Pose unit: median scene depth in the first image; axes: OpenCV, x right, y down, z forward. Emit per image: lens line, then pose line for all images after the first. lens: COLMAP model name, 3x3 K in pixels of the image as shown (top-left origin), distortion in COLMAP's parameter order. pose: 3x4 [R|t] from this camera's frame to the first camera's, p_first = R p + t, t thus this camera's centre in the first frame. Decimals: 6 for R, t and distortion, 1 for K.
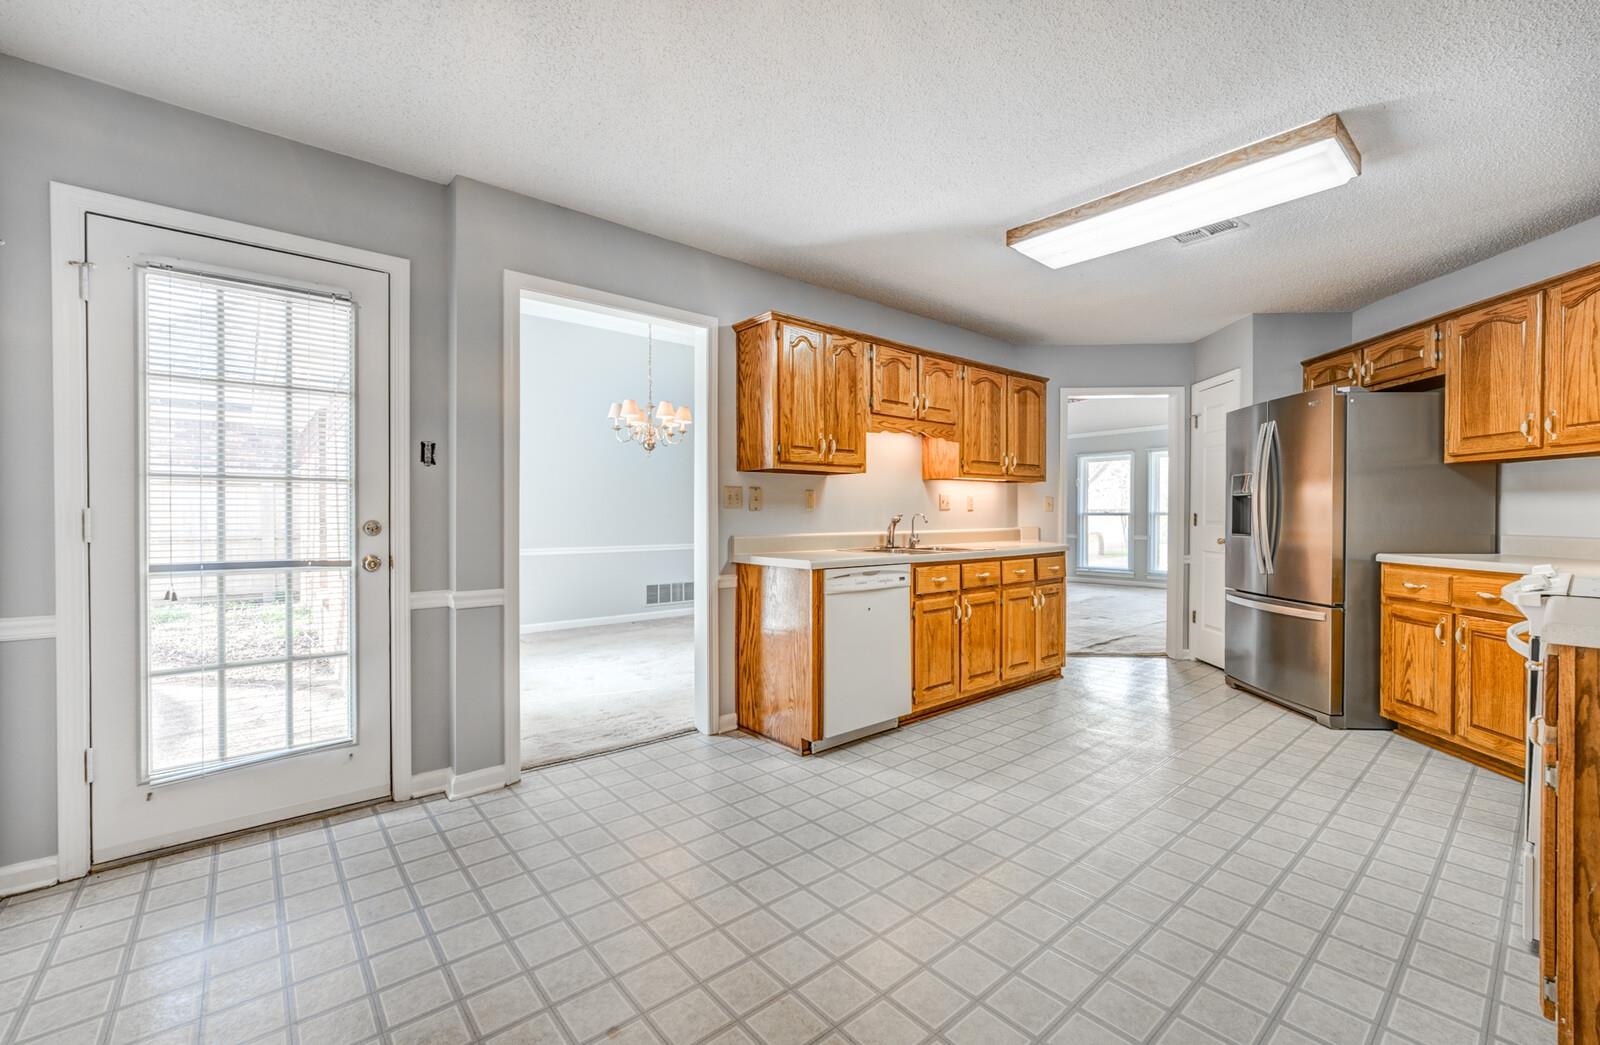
lens RADIAL K [[652.1, 0, 801.3], [0, 652.1, 522.4], [0, 0, 1]] dist [-0.002873, 0.000328]
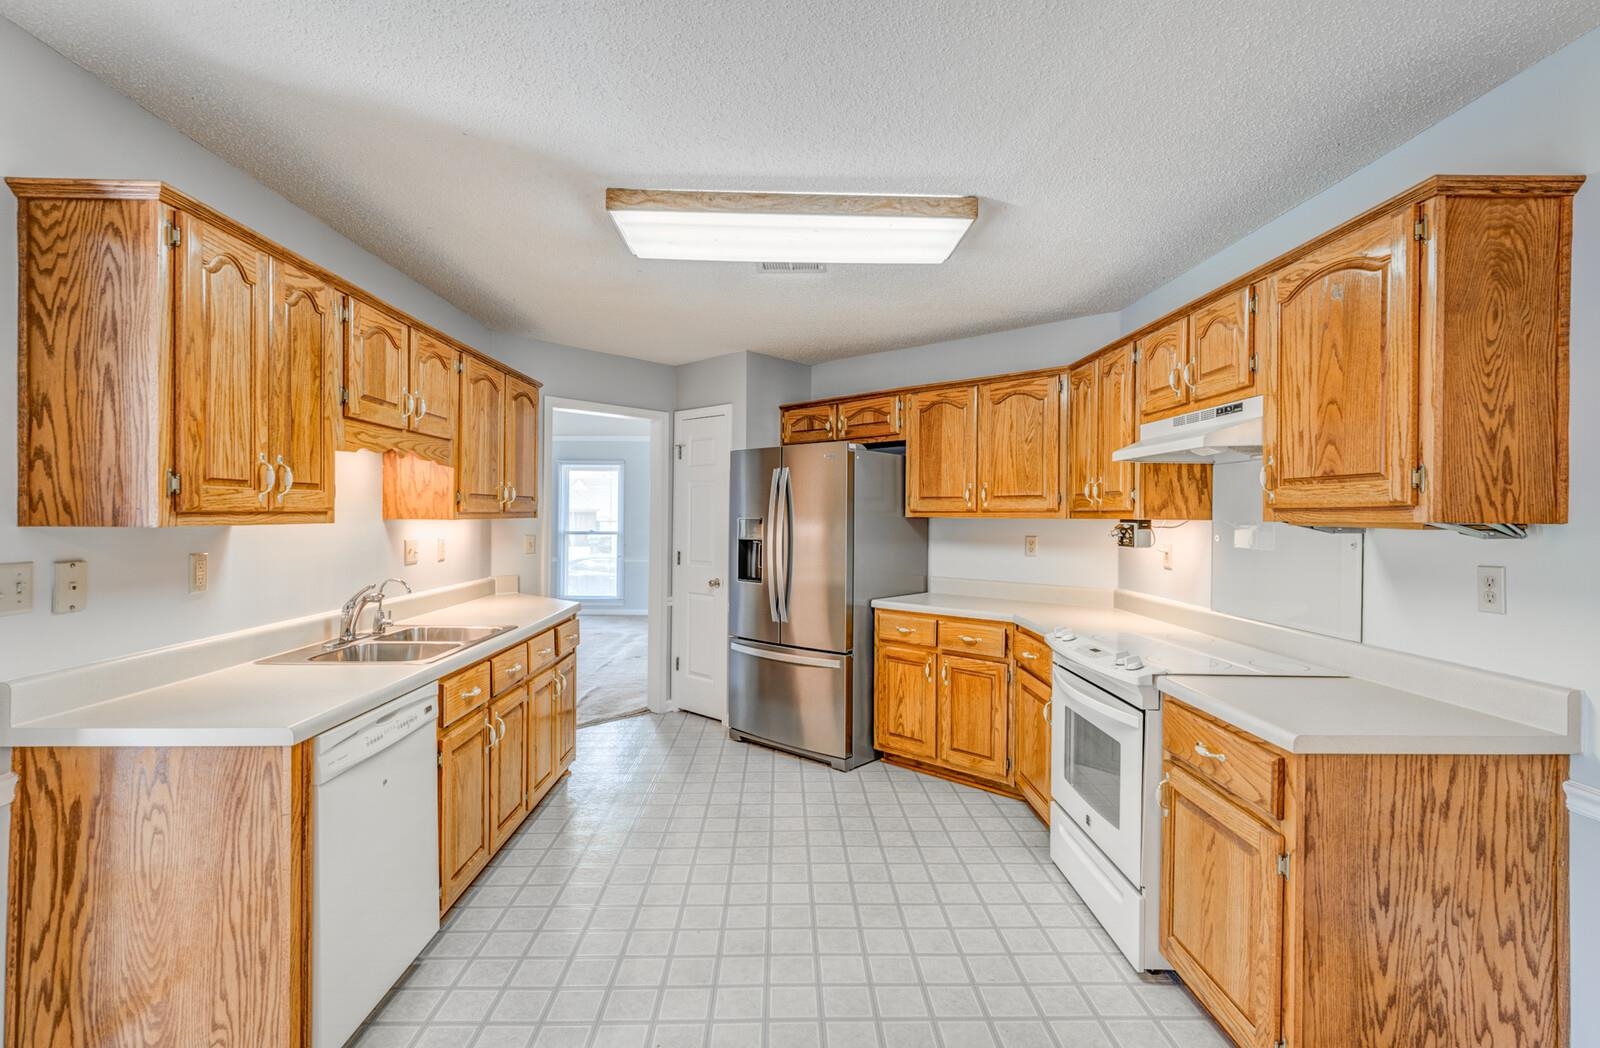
lens RADIAL K [[741.3, 0, 797.0], [0, 741.3, 516.9], [0, 0, 1]] dist [-0.001354, 0.001312]
pose [[0.638208, 0.005684, 0.769843, -0.148248], [0.003521, 0.999941, -0.010303, -0.078944], [-0.769856, 0.009286, 0.638150, 0.310373]]
